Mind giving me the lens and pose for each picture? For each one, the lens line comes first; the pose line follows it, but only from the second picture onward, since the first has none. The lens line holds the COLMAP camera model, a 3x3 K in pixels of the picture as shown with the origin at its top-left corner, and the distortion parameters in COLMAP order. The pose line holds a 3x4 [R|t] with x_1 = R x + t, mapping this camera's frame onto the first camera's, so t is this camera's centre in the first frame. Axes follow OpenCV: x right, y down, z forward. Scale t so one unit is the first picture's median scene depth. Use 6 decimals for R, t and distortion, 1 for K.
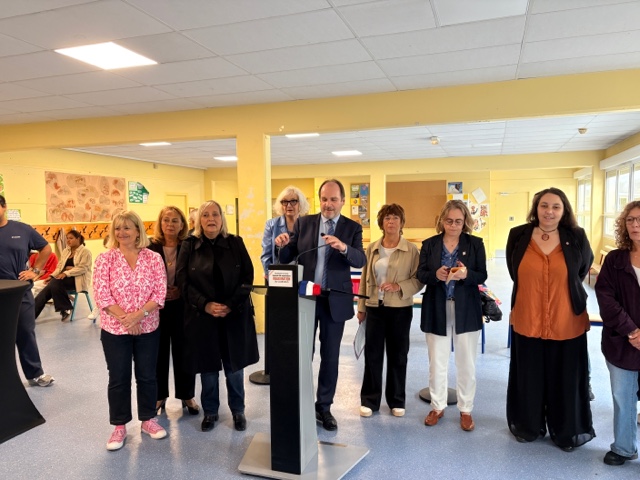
lens RADIAL K [[481.4, 0, 320.0], [0, 481.4, 240.0], [0, 0, 1]] dist [0.037587, -0.004972]
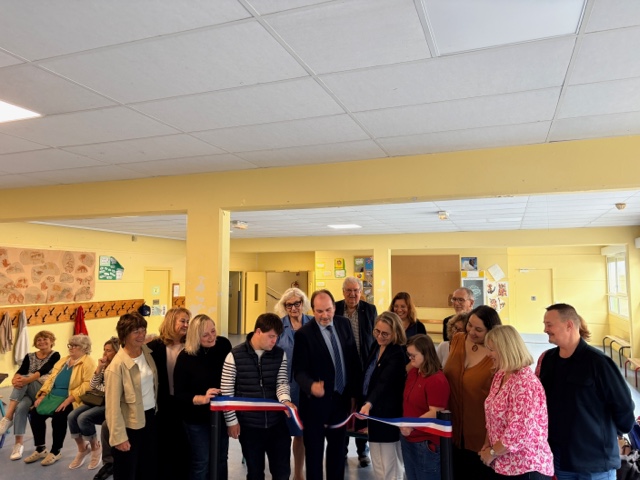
lens RADIAL K [[481.4, 0, 320.0], [0, 481.4, 240.0], [0, 0, 1]] dist [0.037587, -0.004972]
pose [[0.999560, 0.009116, -0.028230, 0.038936], [-0.012852, 0.990741, -0.135153, -0.038094], [0.026736, 0.135457, 0.990422, 0.135714]]
